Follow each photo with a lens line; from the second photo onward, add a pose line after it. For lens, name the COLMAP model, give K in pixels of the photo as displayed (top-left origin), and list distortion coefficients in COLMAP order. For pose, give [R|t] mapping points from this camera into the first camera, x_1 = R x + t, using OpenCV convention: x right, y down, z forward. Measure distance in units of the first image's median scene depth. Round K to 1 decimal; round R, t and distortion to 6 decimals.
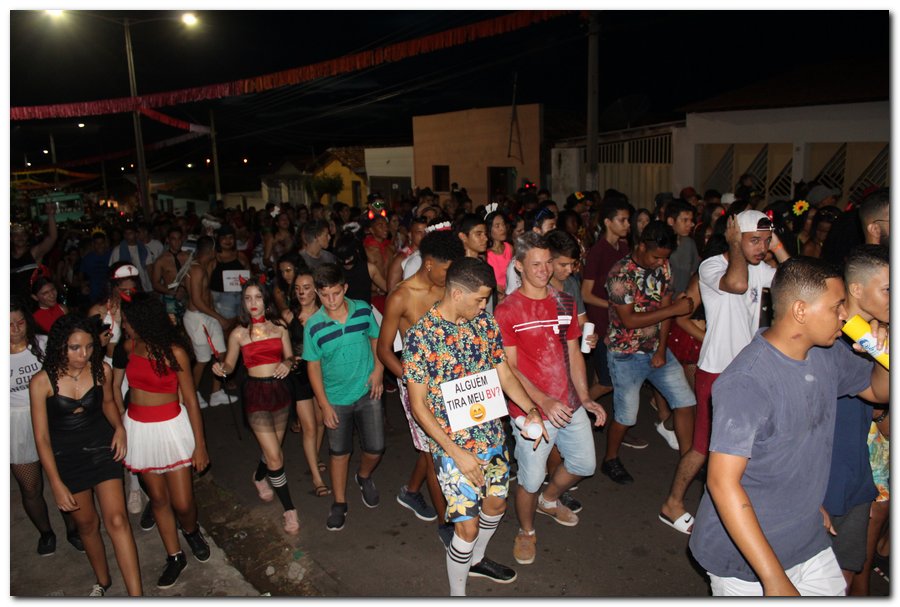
lens RADIAL K [[693.0, 0, 454.3], [0, 693.0, 304.7], [0, 0, 1]] dist [-0.138432, 0.071547]
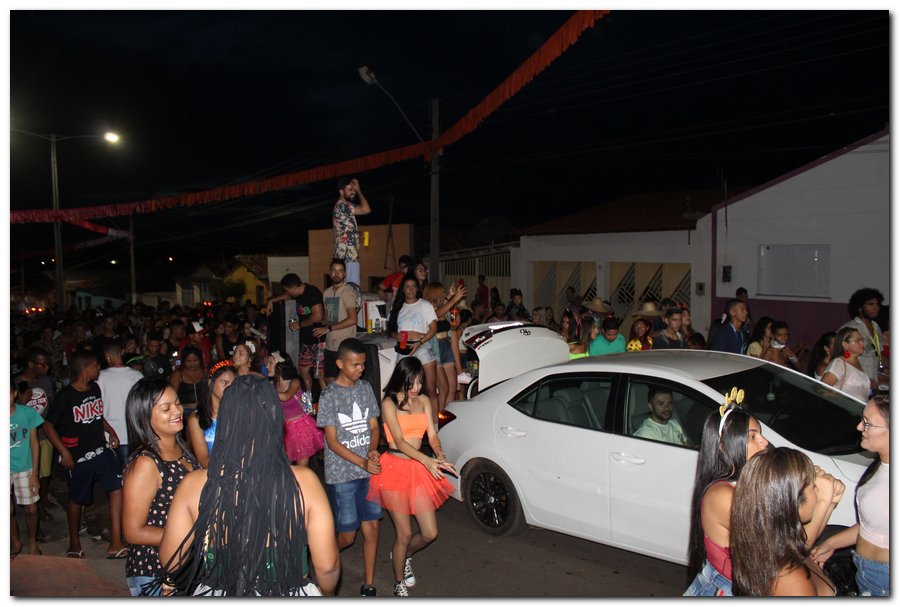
lens RADIAL K [[693.0, 0, 443.3], [0, 693.0, 303.6], [0, 0, 1]] dist [-0.138432, 0.071547]
pose [[0.995878, 0.012128, 0.089894, 0.072472], [0.001319, 0.988979, -0.148049, 0.014452], [-0.090699, 0.147557, 0.984886, -0.138191]]
